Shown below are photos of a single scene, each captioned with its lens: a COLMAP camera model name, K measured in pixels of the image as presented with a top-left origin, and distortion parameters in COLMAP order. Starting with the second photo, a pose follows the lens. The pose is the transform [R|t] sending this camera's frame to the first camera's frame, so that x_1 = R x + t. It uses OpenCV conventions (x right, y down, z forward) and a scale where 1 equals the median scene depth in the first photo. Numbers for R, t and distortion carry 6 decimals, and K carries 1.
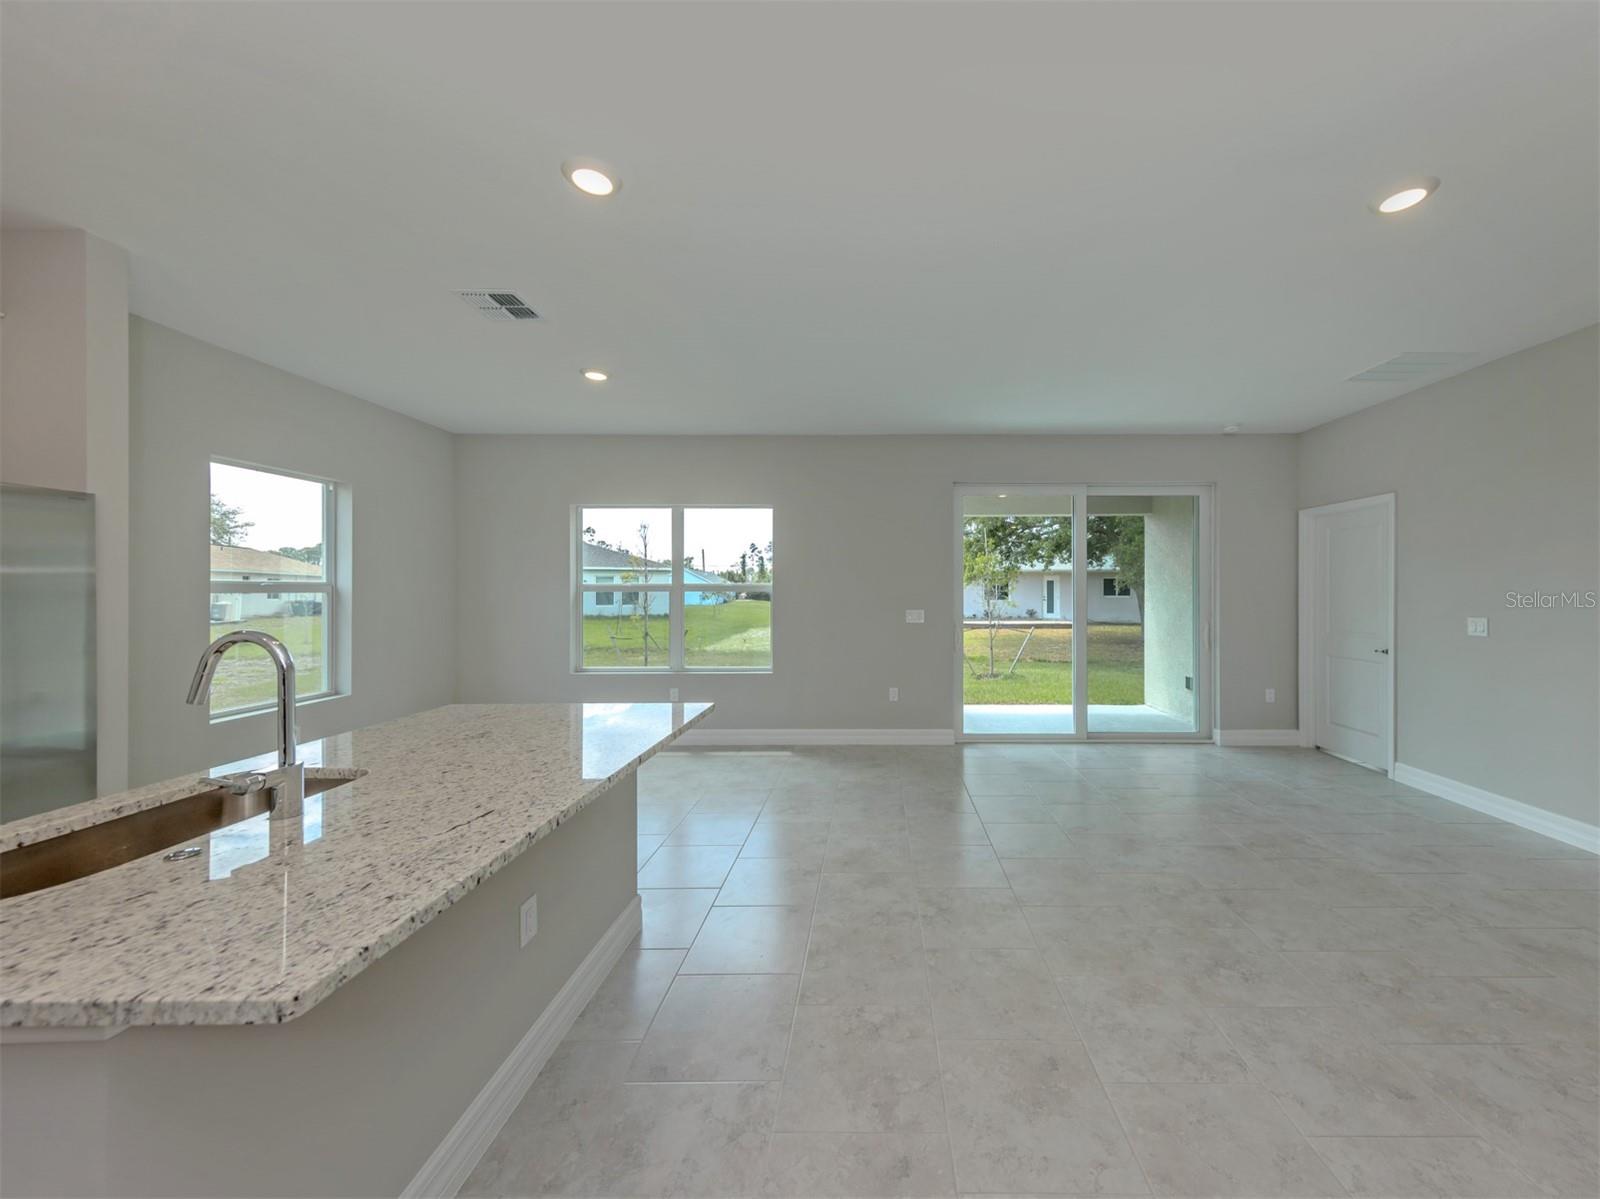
lens RADIAL K [[576.4, 0, 878.2], [0, 576.4, 594.2], [0, 0, 1]] dist [0.000855, 0.000065]
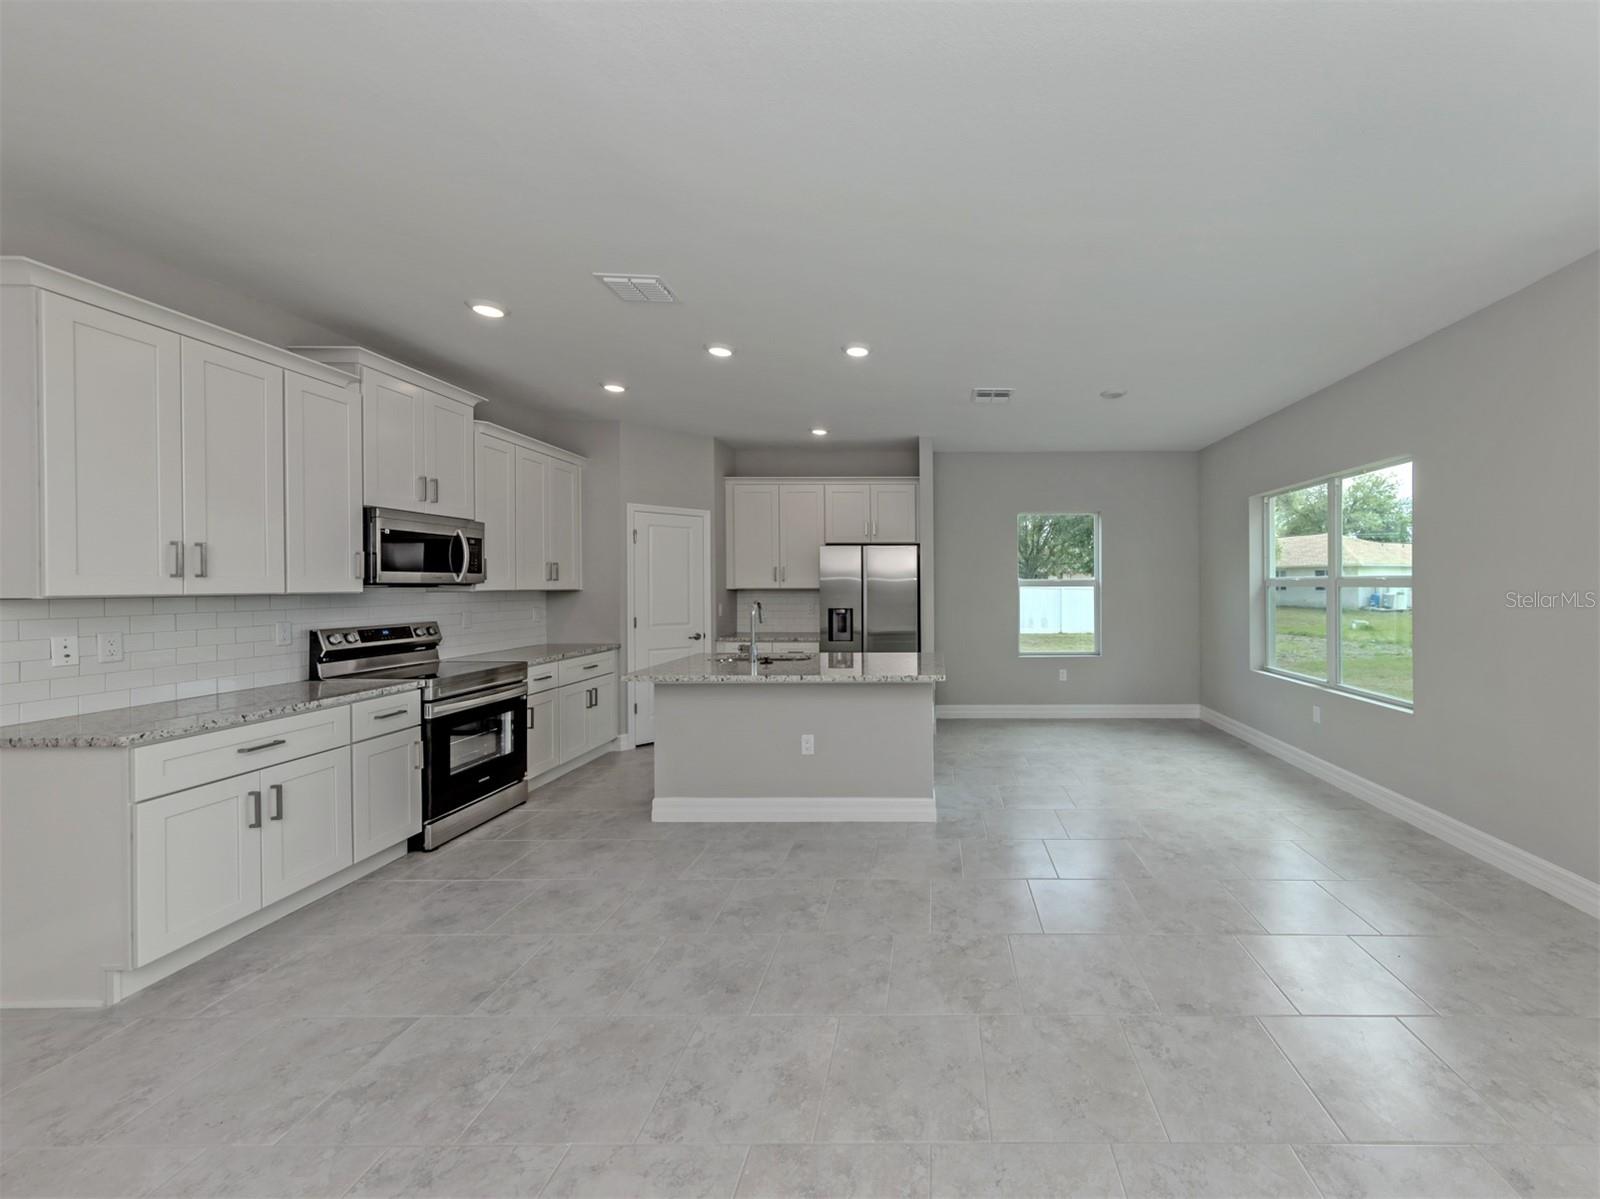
lens RADIAL K [[602.4, 0, 926.1], [0, 602.4, 592.5], [0, 0, 1]] dist [0.004735, -0.000485]
pose [[-0.005170, 0.013980, -0.999889, 0.580777], [-0.002786, 0.999898, 0.013994, -0.009333], [0.999983, 0.002858, -0.005131, 0.531214]]
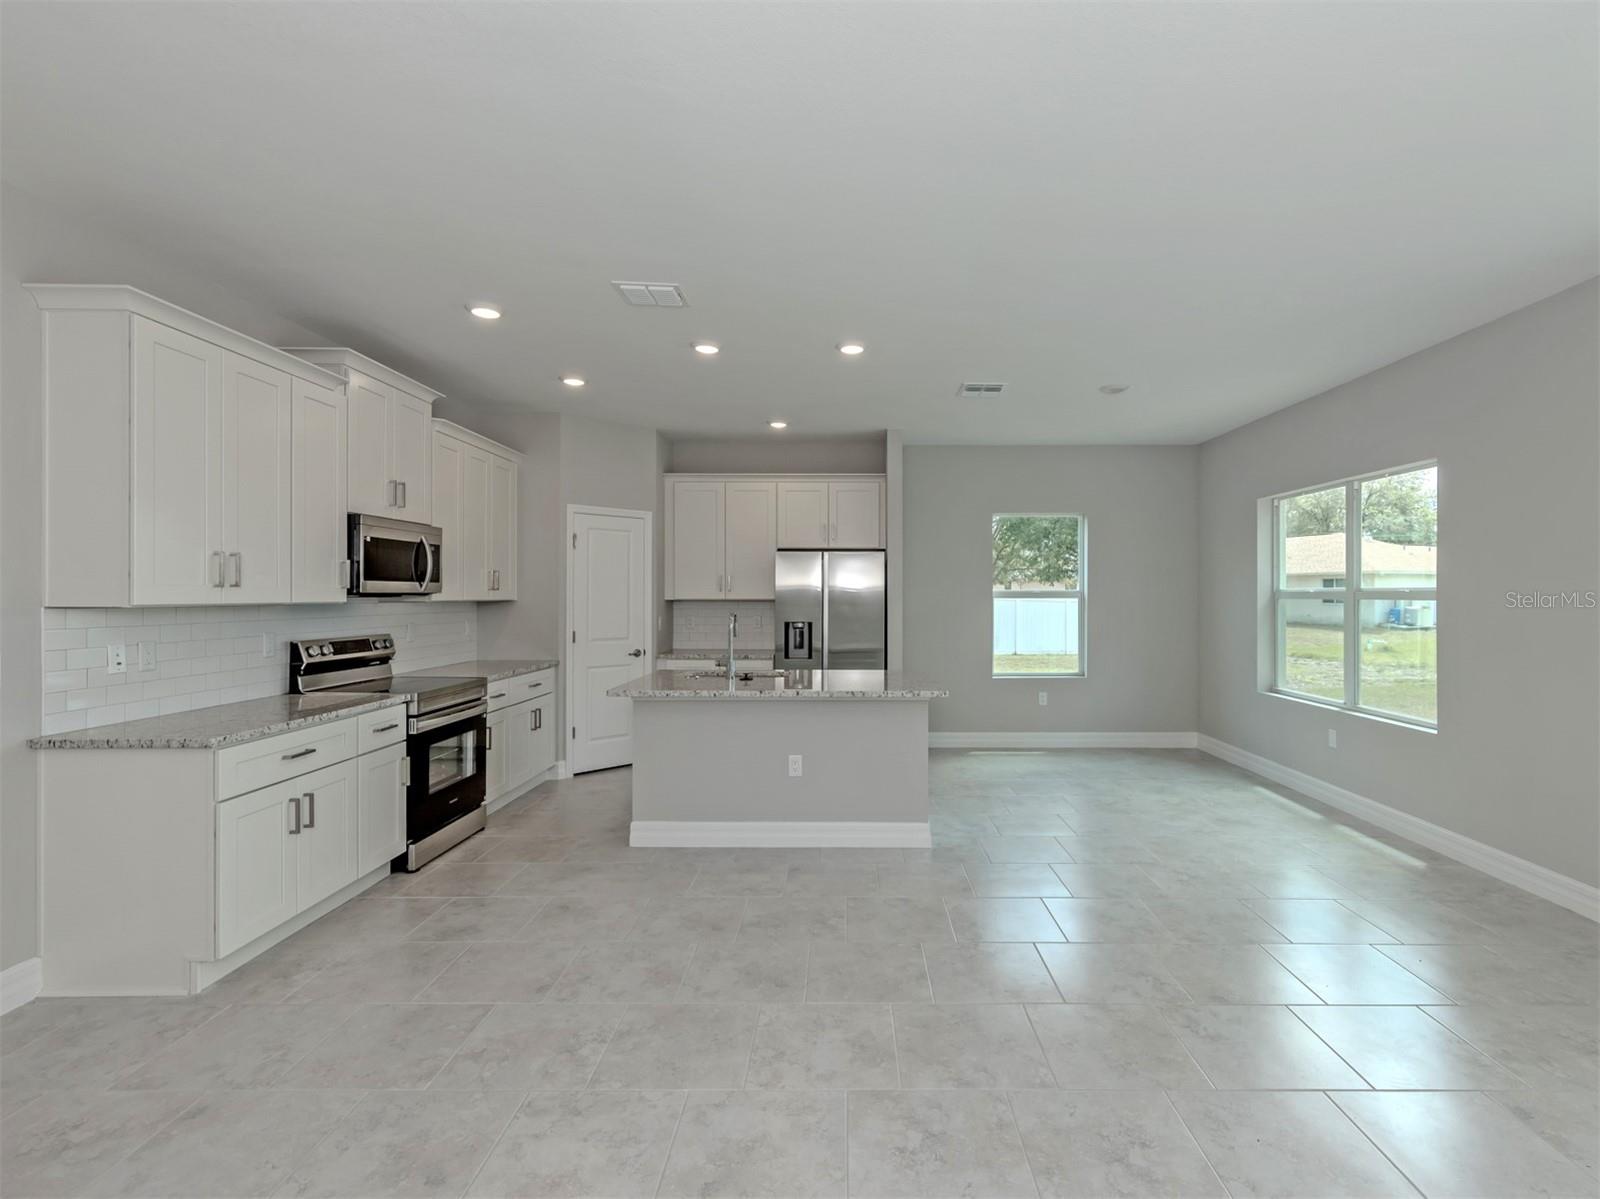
lens RADIAL K [[751.3, 0, 836.8], [0, 751.3, 605.3], [0, 0, 1]] dist [-0.000402, 0.000724]
pose [[-0.004545, 0.014903, -0.999879, 0.721035], [-0.005614, 0.999873, 0.014928, -0.010295], [0.999974, 0.005682, -0.004461, 0.424855]]
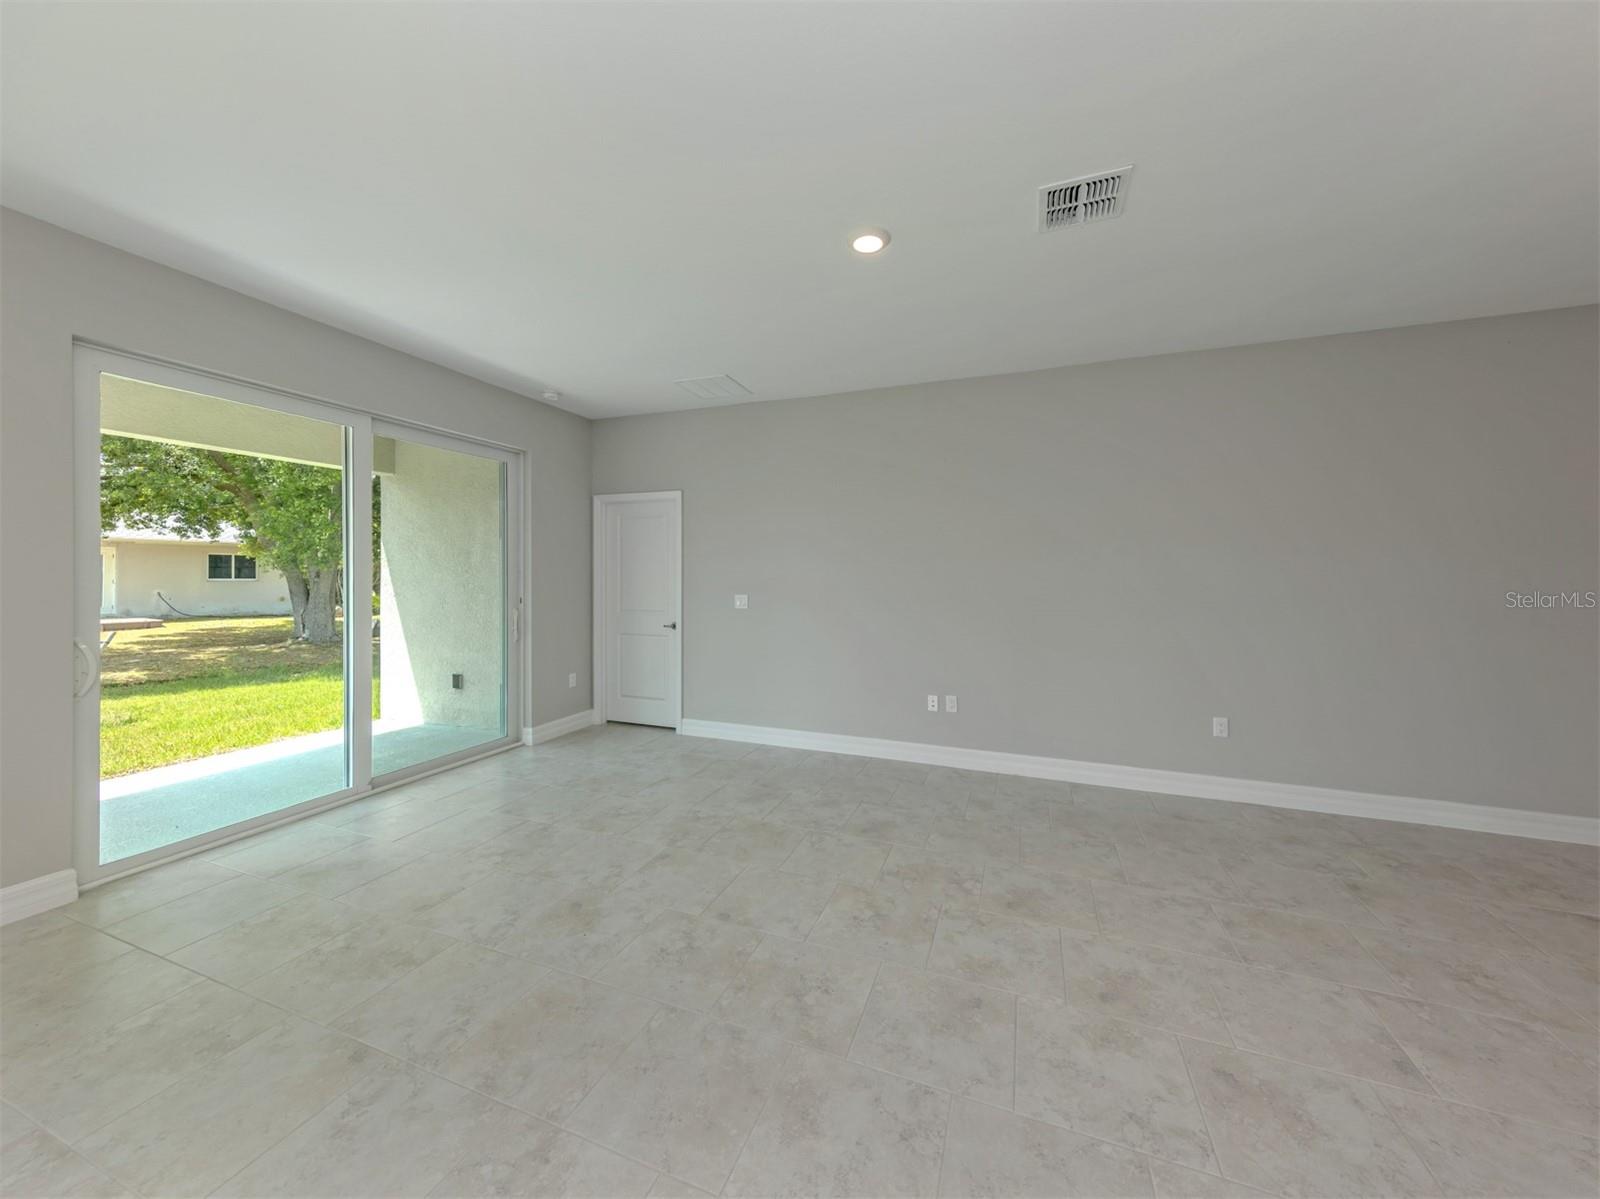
lens RADIAL K [[579.0, 0, 803.1], [0, 579.0, 576.9], [0, 0, 1]] dist [0.007454, 0.000143]
pose [[0.359070, -0.003044, 0.933306, -0.115684], [0.001459, 0.999995, 0.002701, -0.002683], [-0.933309, 0.000392, 0.359073, 0.322128]]
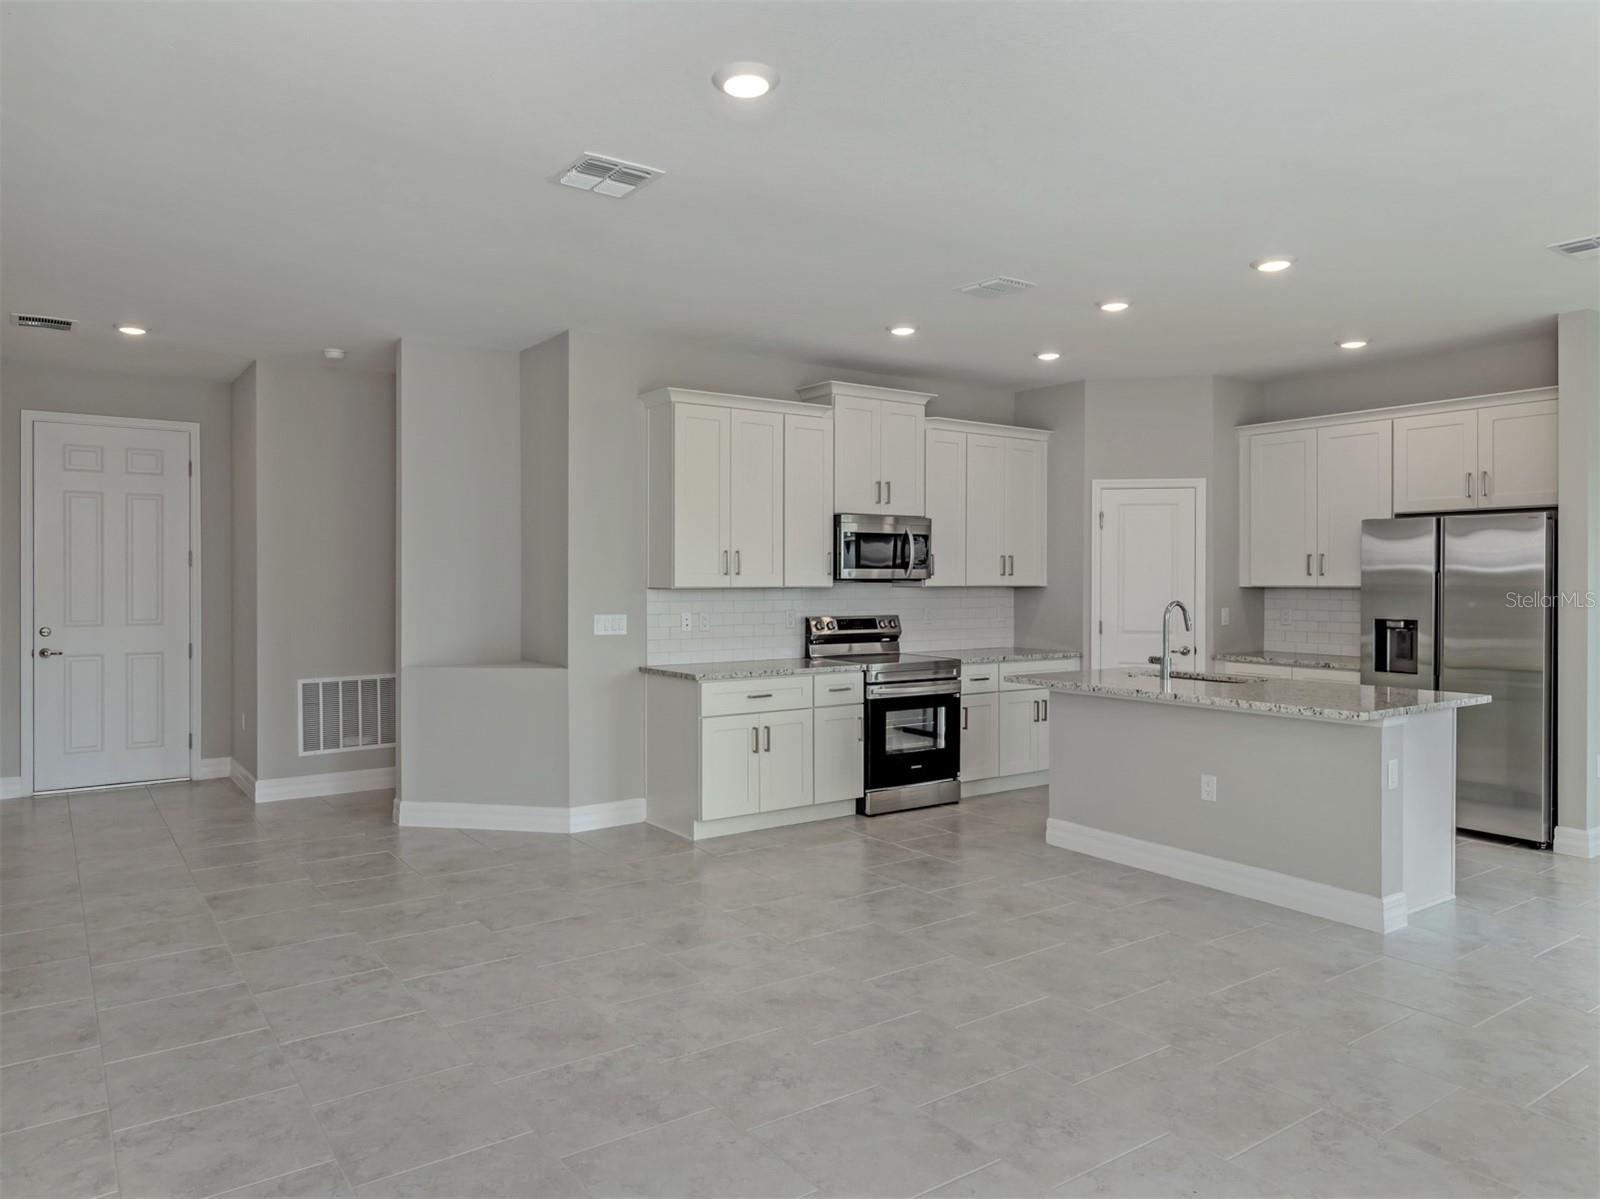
lens RADIAL K [[1033.5, 0, 734.1], [0, 1033.5, 581.9], [0, 0, 1]] dist [-0.002337, -0.001588]
pose [[-0.835906, 0.001843, -0.548870, 0.778342], [-0.002619, 0.999970, 0.007346, -0.014293], [0.548866, 0.007578, -0.835876, 0.992420]]
